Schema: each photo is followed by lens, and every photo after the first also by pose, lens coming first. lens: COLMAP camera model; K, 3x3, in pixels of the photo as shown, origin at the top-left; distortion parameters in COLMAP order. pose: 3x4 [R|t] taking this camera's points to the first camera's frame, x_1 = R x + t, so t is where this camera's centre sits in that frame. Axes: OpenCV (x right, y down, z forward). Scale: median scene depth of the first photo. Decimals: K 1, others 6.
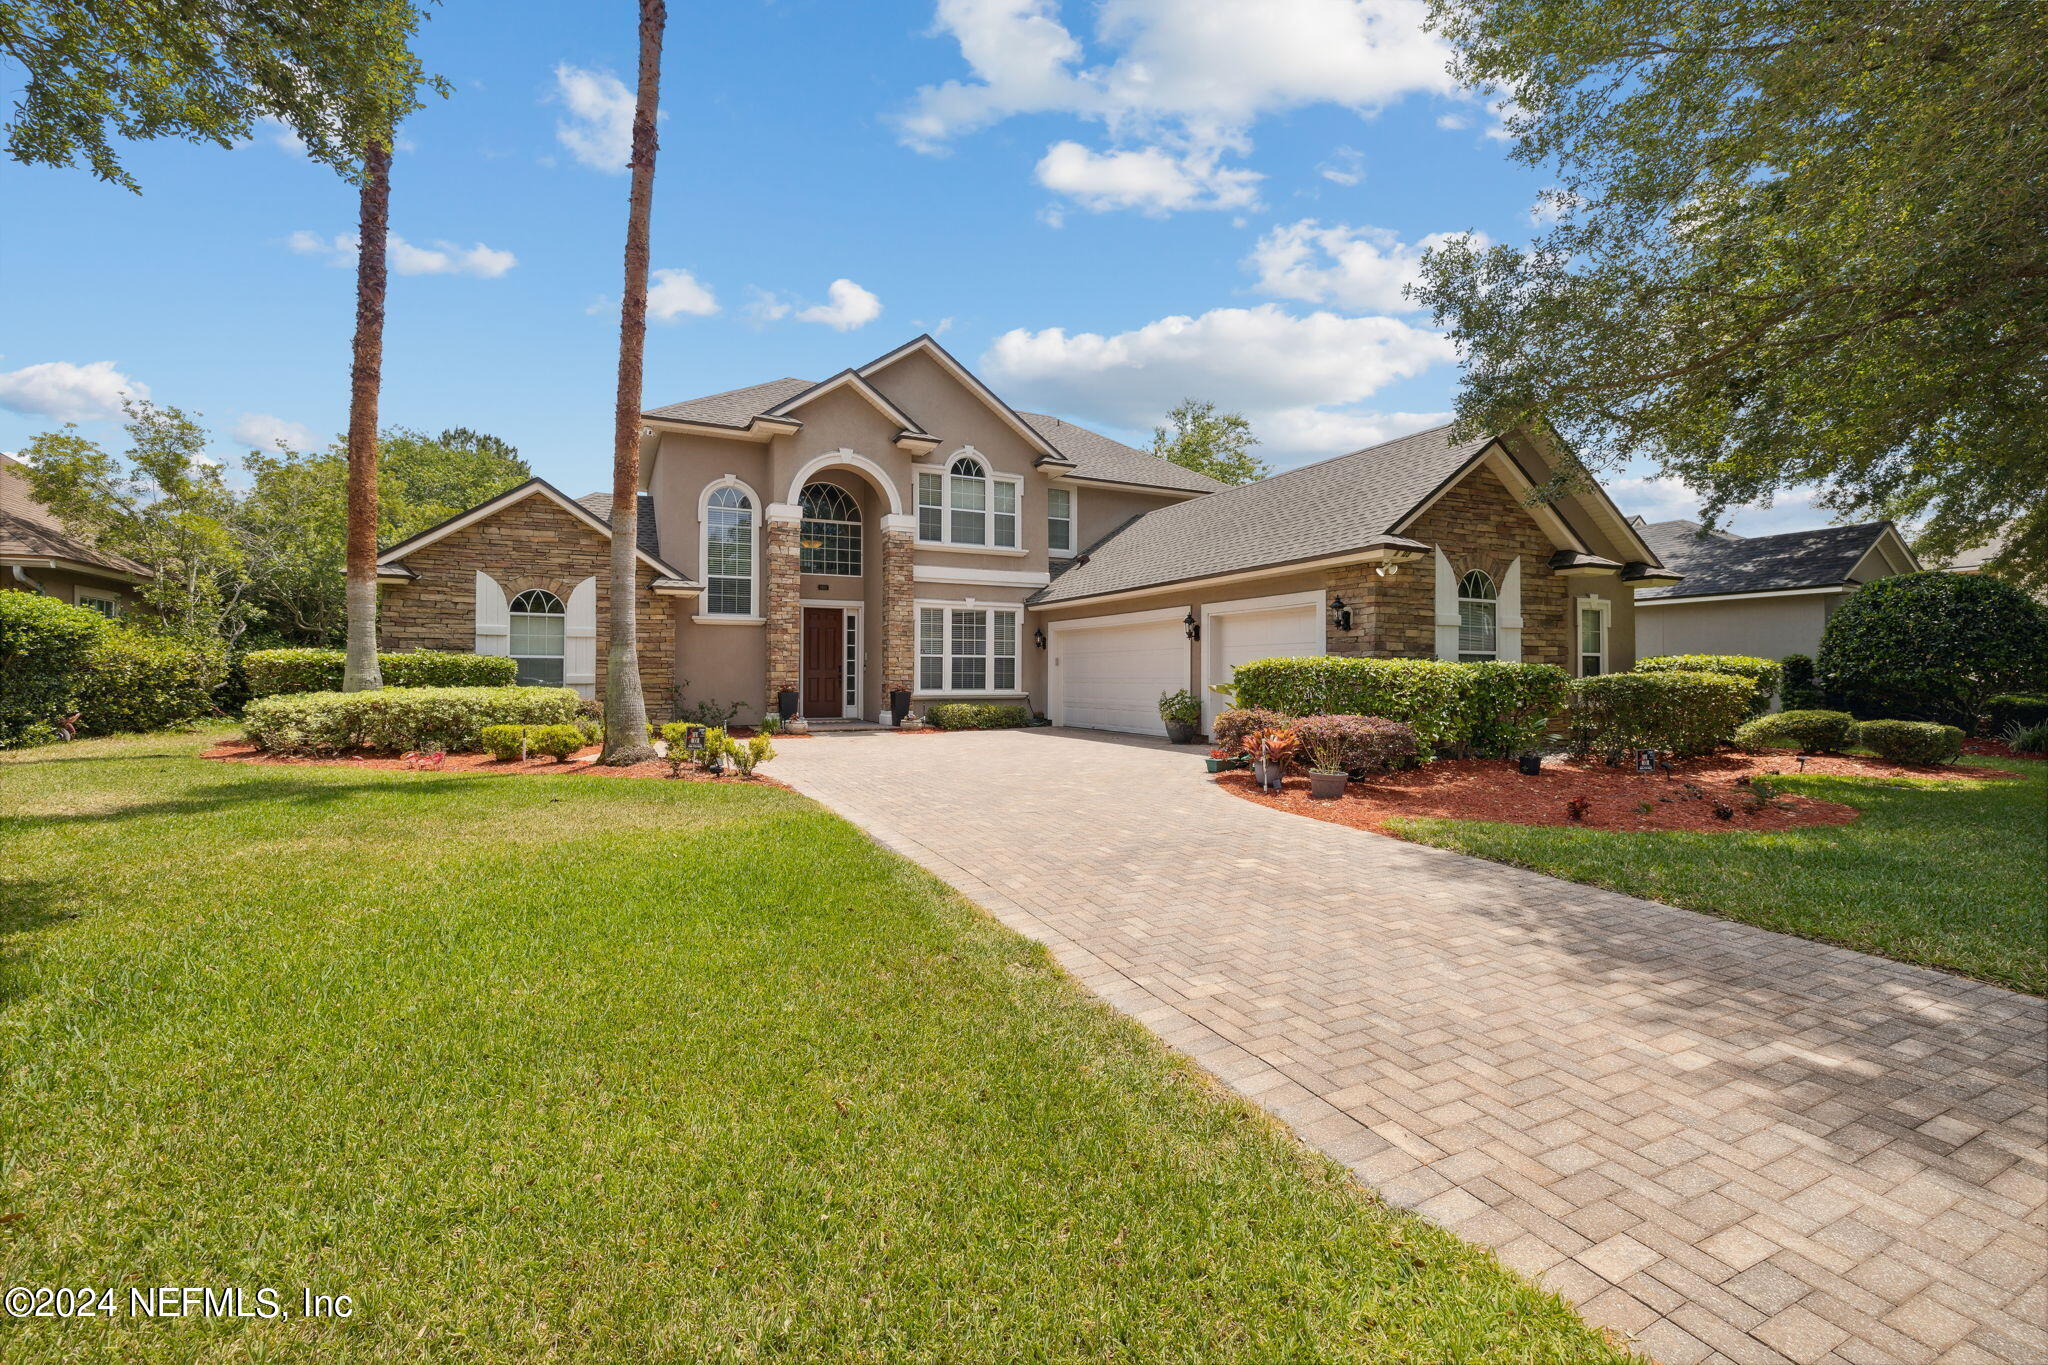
lens RADIAL K [[888.5, 0, 1022.7], [0, 888.5, 672.1], [0, 0, 1]] dist [0.003414, -0.000128]
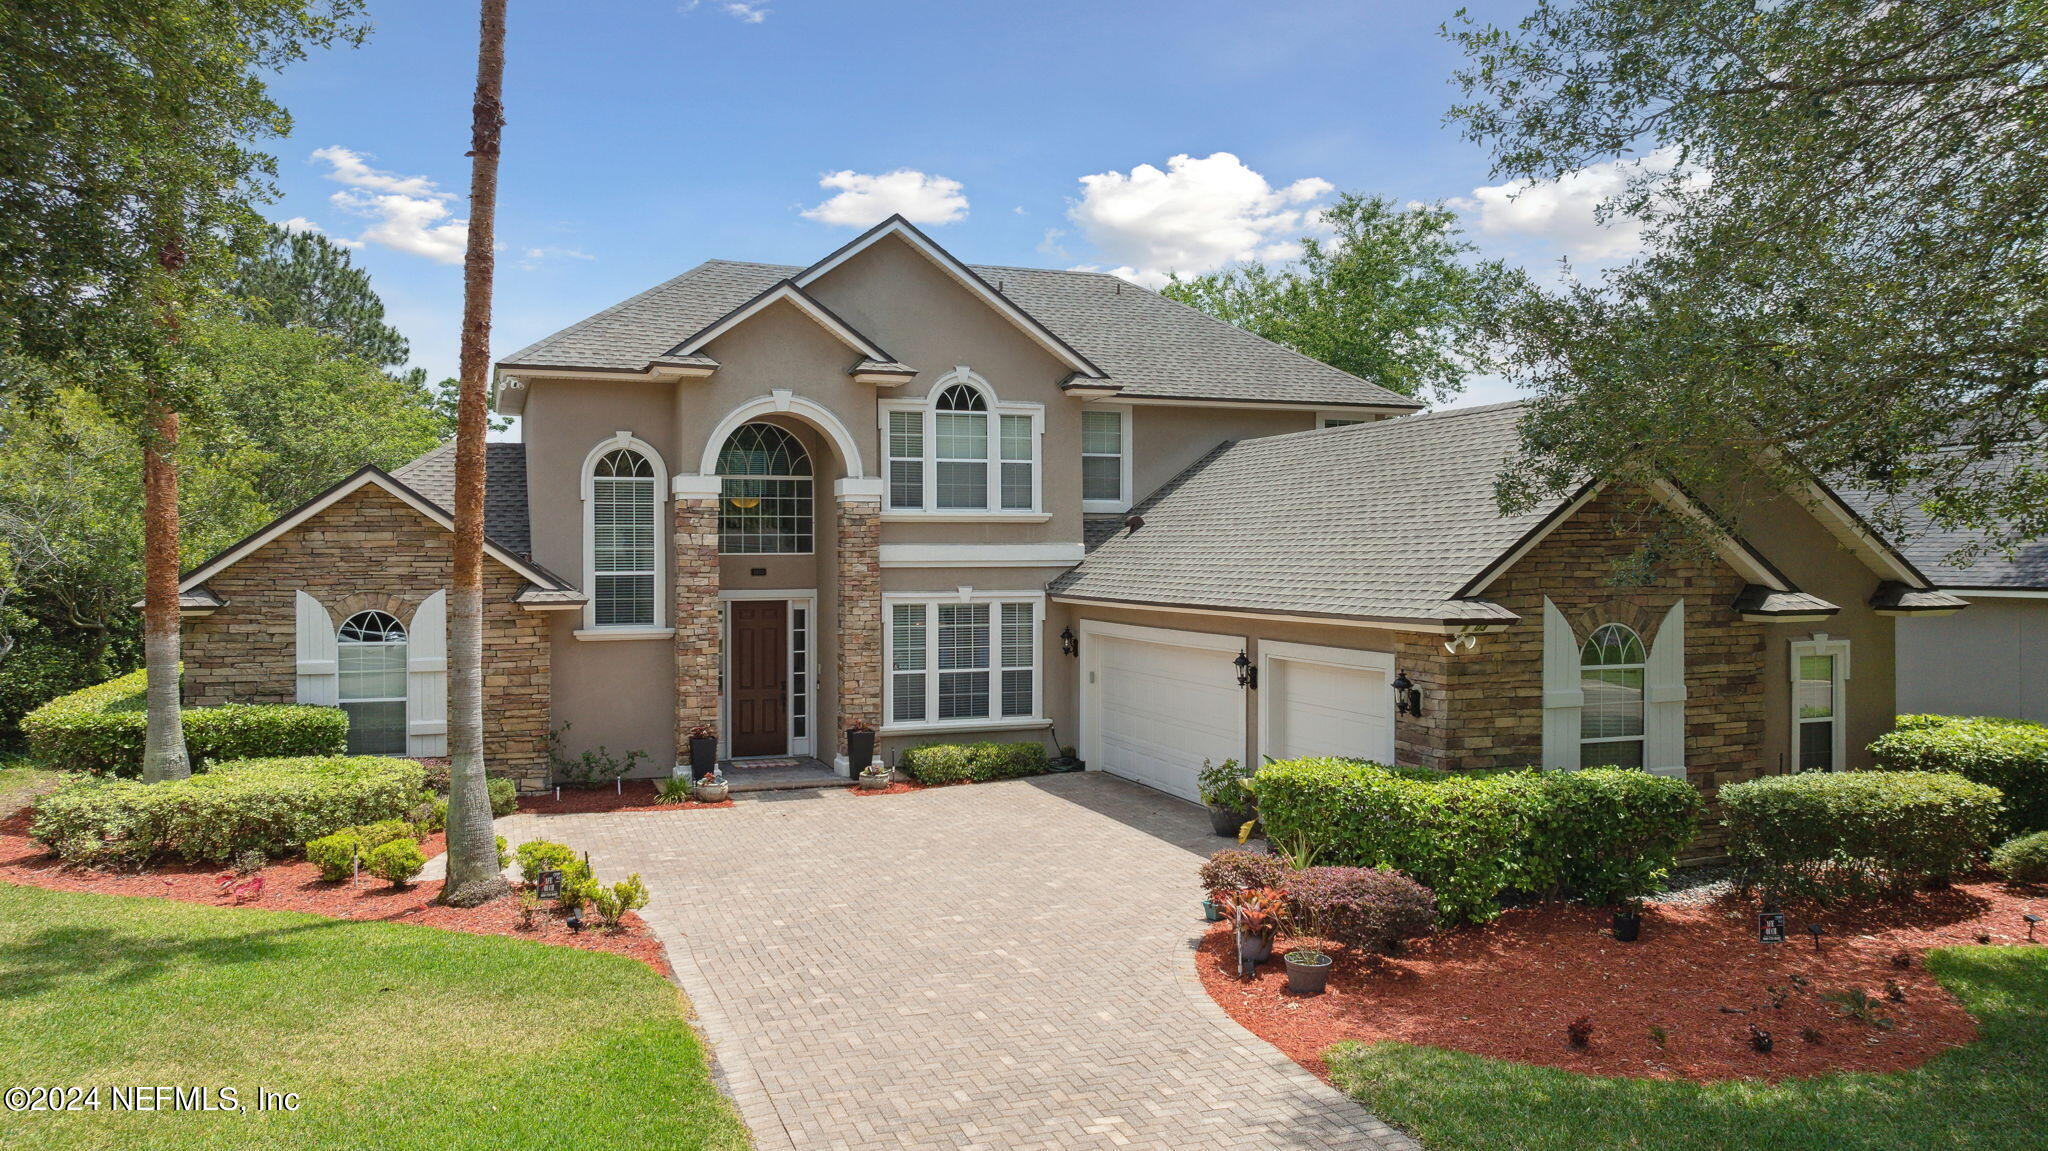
lens RADIAL K [[1502.8, 0, 1012.9], [0, 1502.8, 575.9], [0, 0, 1]] dist [-0.017013, 0.002808]
pose [[0.994529, -0.002272, -0.104441, 0.121343], [0.004659, 0.999733, 0.022617, -0.143104], [0.104362, -0.022980, 0.994274, -0.195786]]
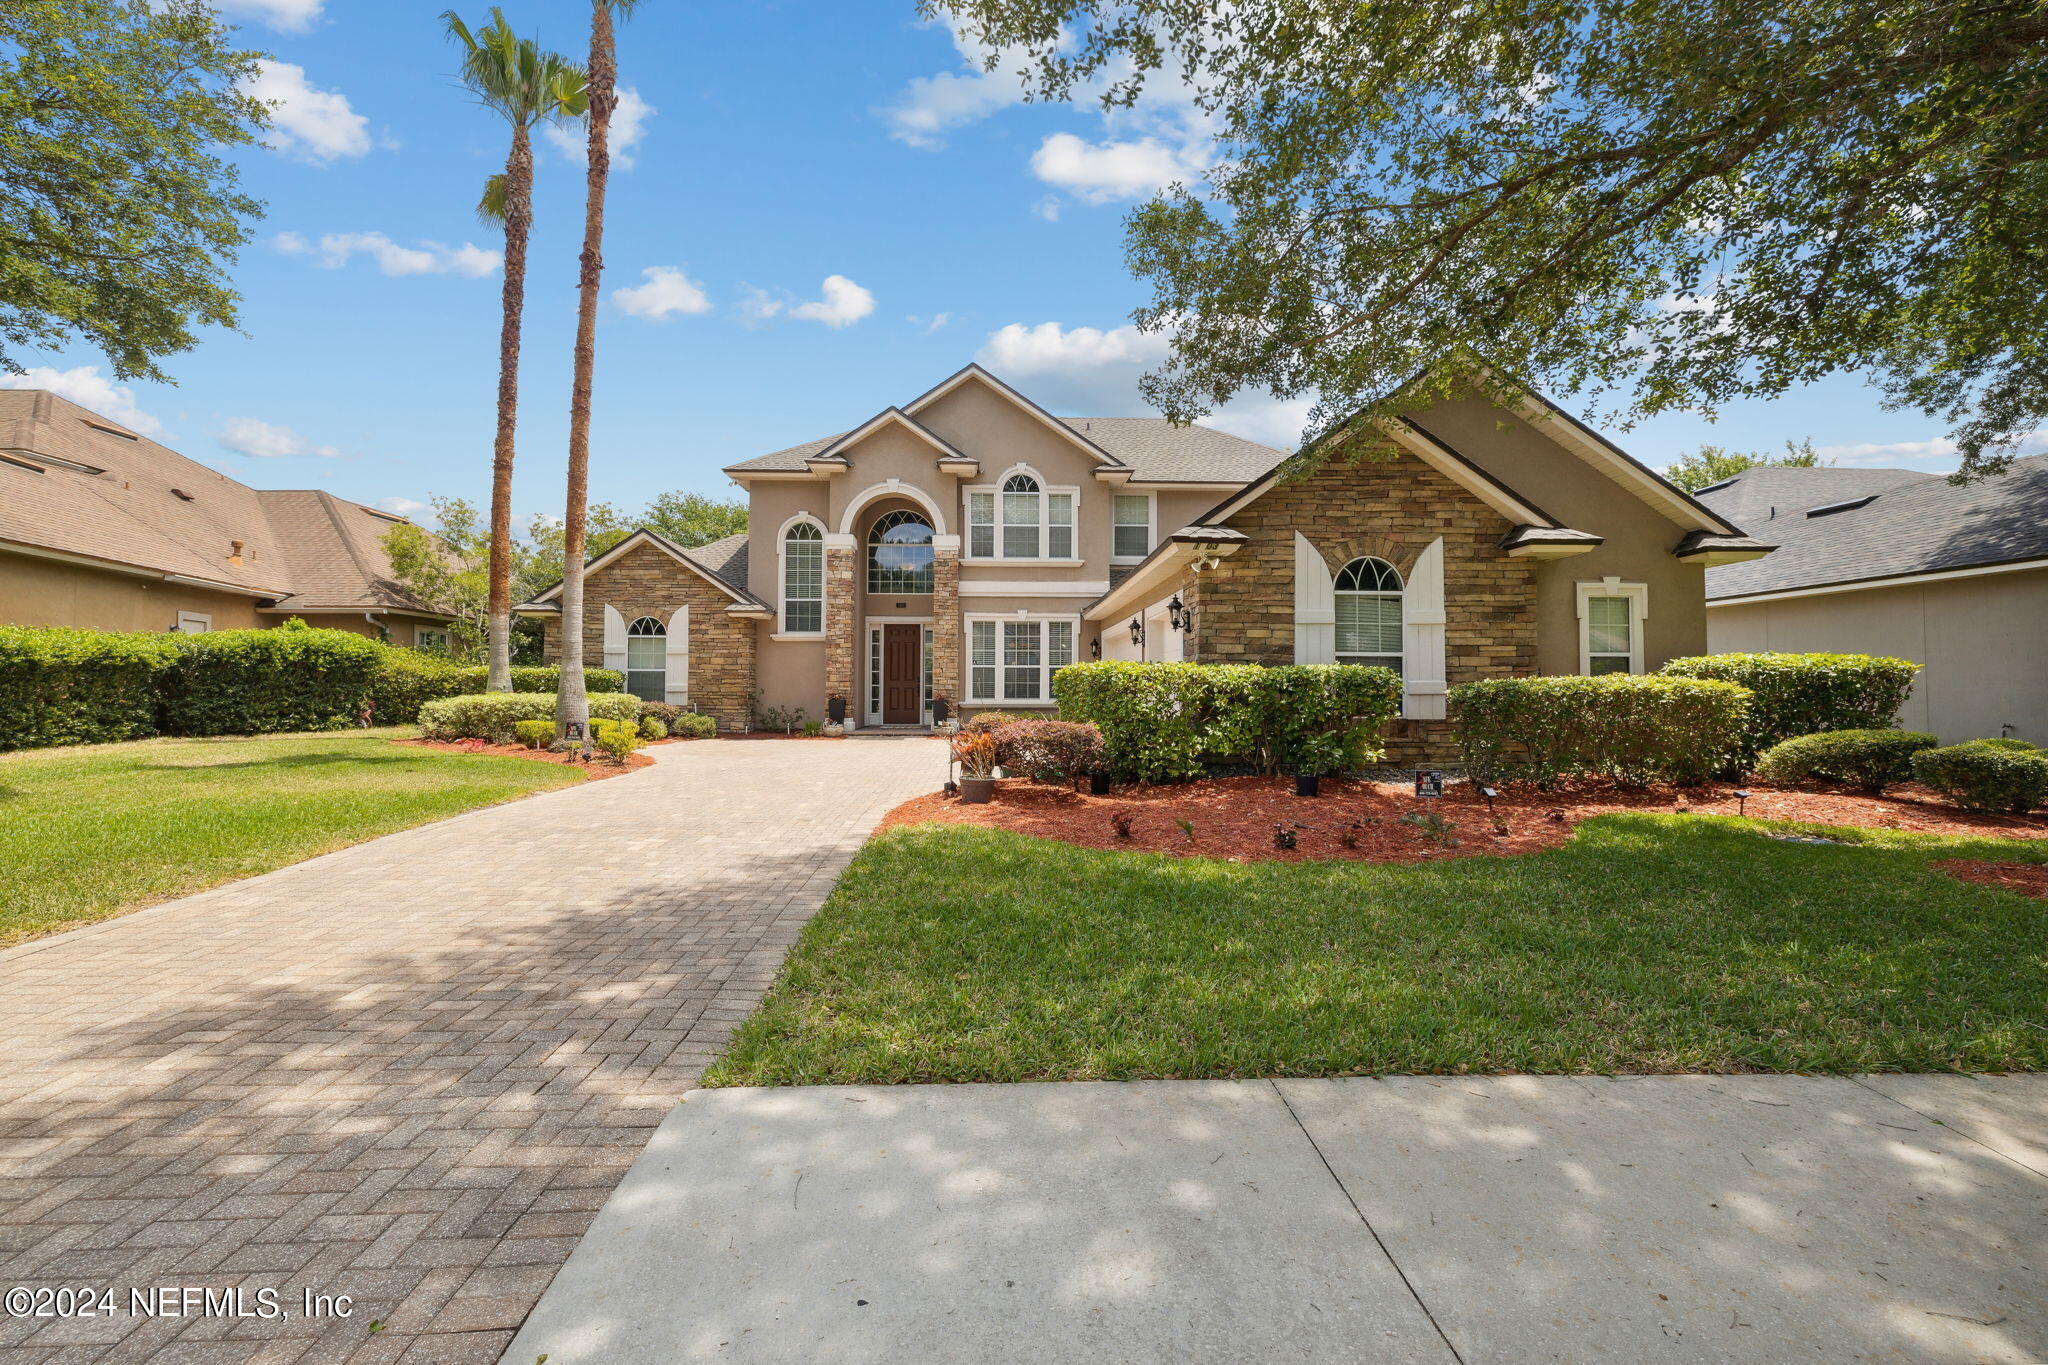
lens RADIAL K [[888.5, 0, 1002.5], [0, 888.5, 677.9], [0, 0, 1]] dist [0.003414, -0.000128]
pose [[0.906799, -0.004938, -0.421535, 0.429610], [0.001314, 0.999960, -0.008886, 0.005892], [0.421562, 0.007504, 0.906769, 0.064611]]
